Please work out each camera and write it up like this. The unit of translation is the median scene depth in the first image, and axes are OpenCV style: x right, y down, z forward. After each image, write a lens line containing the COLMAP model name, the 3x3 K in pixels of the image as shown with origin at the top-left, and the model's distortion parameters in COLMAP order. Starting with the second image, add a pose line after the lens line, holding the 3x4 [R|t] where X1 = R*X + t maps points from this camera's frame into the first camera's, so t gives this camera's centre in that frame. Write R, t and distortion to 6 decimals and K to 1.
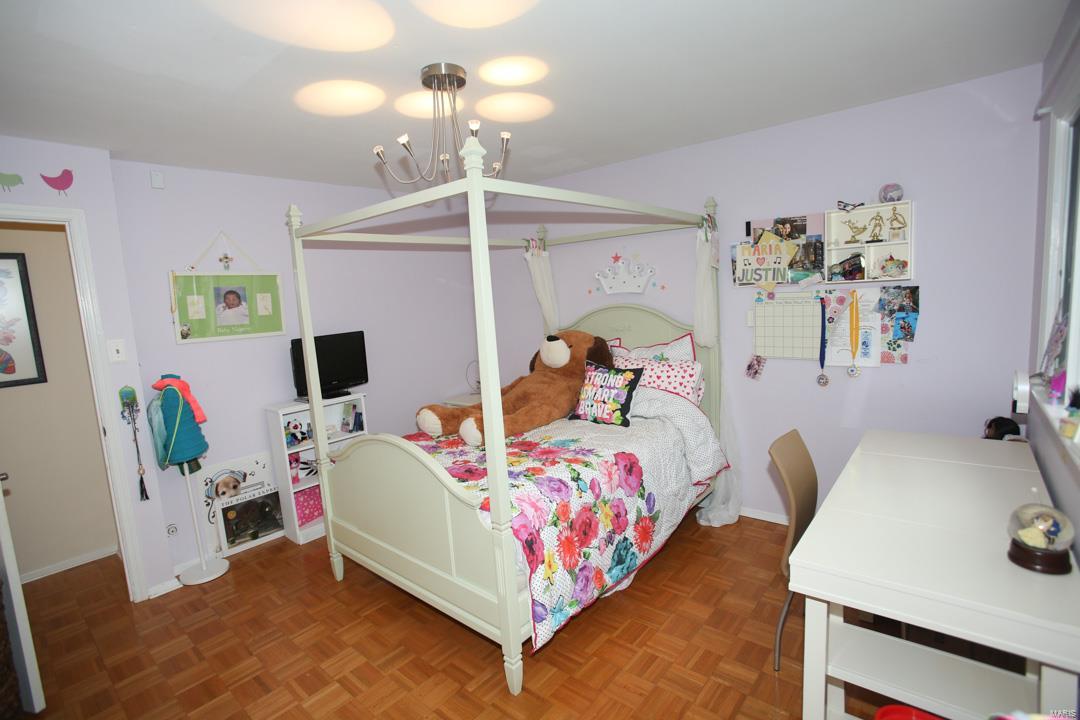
lens RADIAL K [[500.9, 0, 540.0], [0, 500.9, 360.0], [0, 0, 1]] dist [-0.041571, 0.000733]
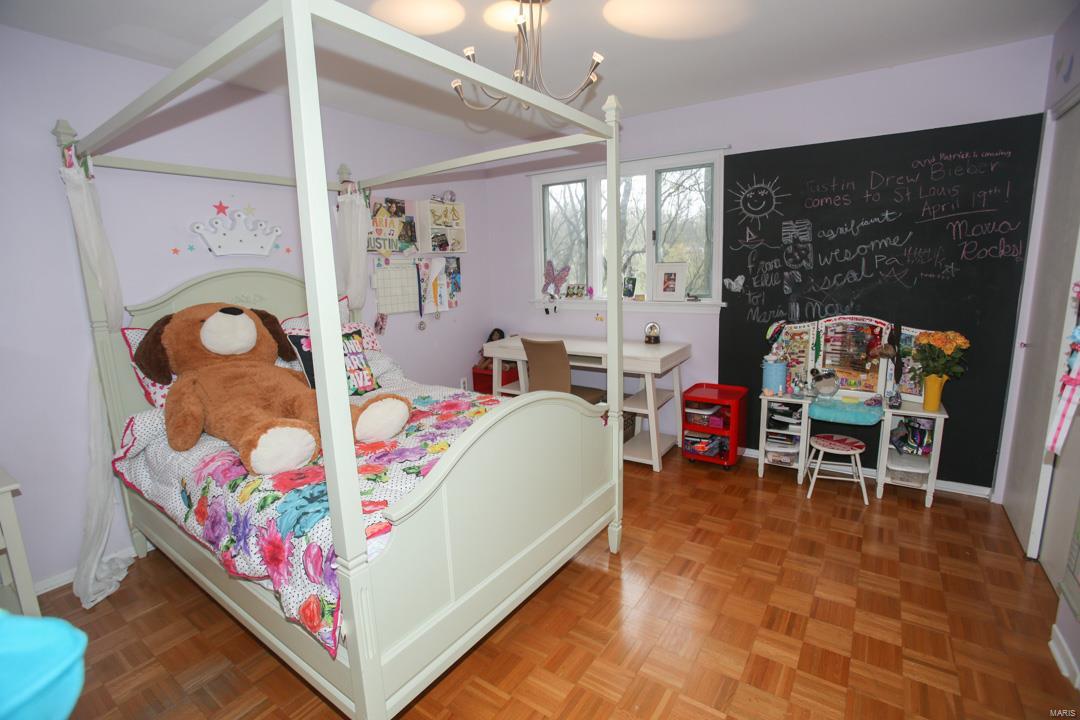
lens RADIAL K [[492.7, 0, 540.0], [0, 492.7, 360.0], [0, 0, 1]] dist [-0.061320, 0.000224]
pose [[-0.076455, -0.126800, 0.988977, -0.798895], [0.166396, 0.976348, 0.138045, 0.001350], [-0.983091, 0.175116, -0.053548, 0.775921]]
